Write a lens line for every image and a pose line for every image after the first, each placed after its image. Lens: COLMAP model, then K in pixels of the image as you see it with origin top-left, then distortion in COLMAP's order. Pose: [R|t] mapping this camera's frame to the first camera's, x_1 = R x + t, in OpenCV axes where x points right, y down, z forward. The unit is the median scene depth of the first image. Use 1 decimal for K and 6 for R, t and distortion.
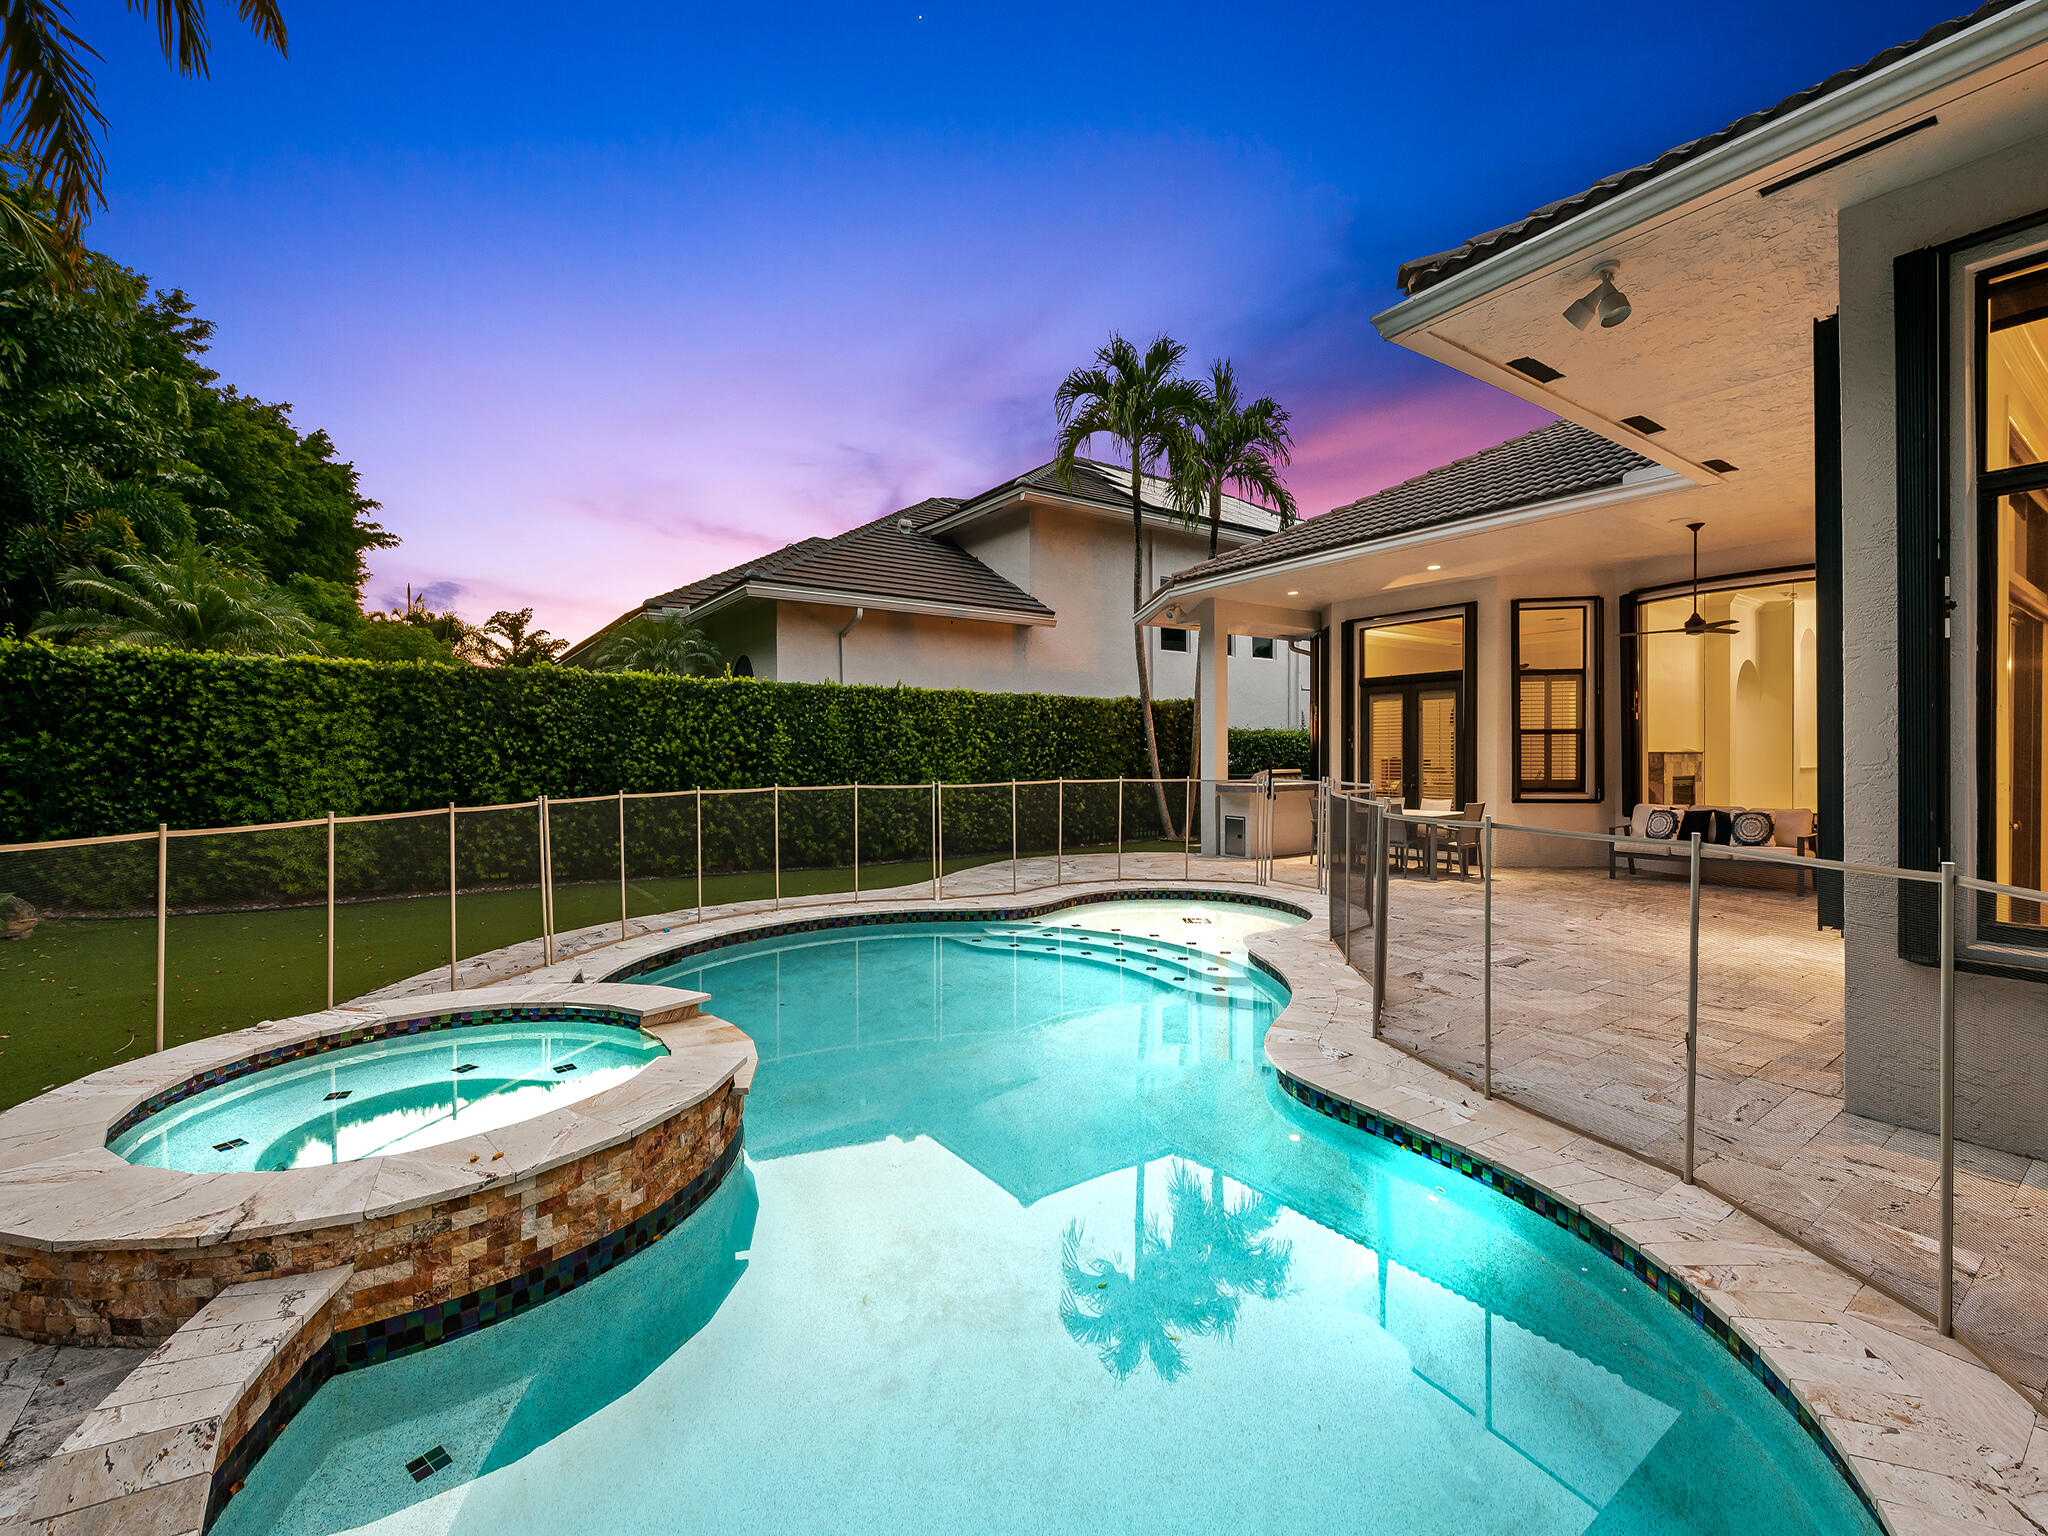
lens RADIAL K [[863.7, 0, 1023.0], [0, 863.7, 760.4], [0, 0, 1]] dist [0.010225, 0.000354]
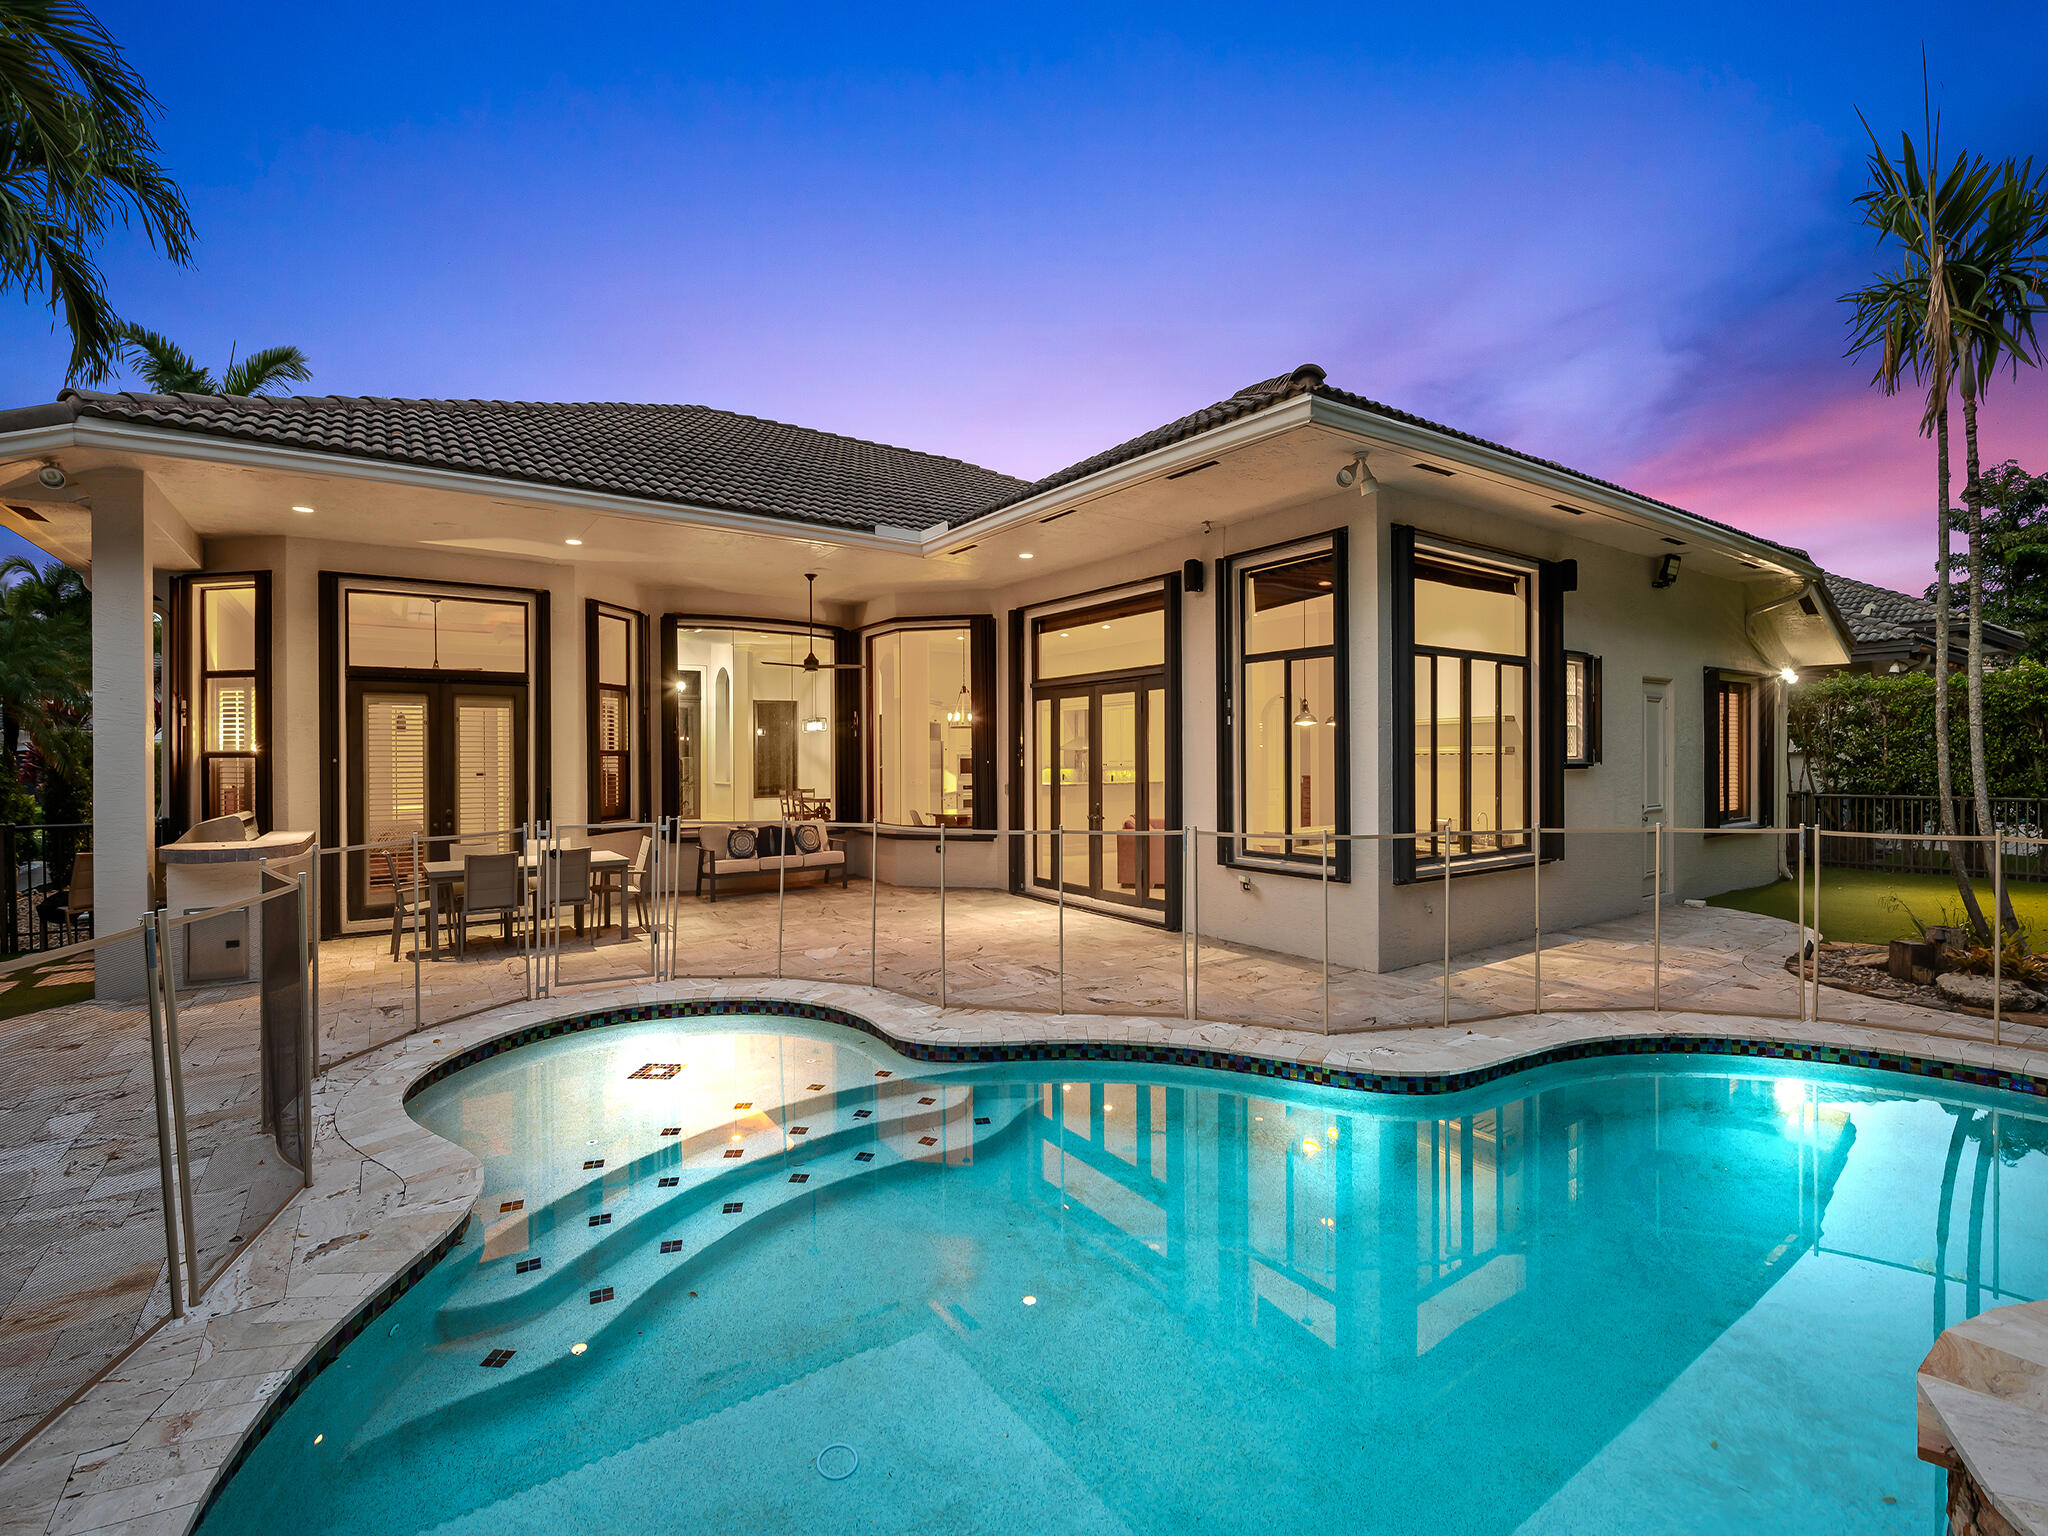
lens RADIAL K [[900.9, 0, 1015.5], [0, 900.9, 762.5], [0, 0, 1]] dist [-0.000433, -0.000537]
pose [[0.018998, 0.000318, 0.999819, -0.300560], [0.015175, 0.999885, -0.000606, -0.015882], [-0.999704, 0.015184, 0.018991, 0.535133]]
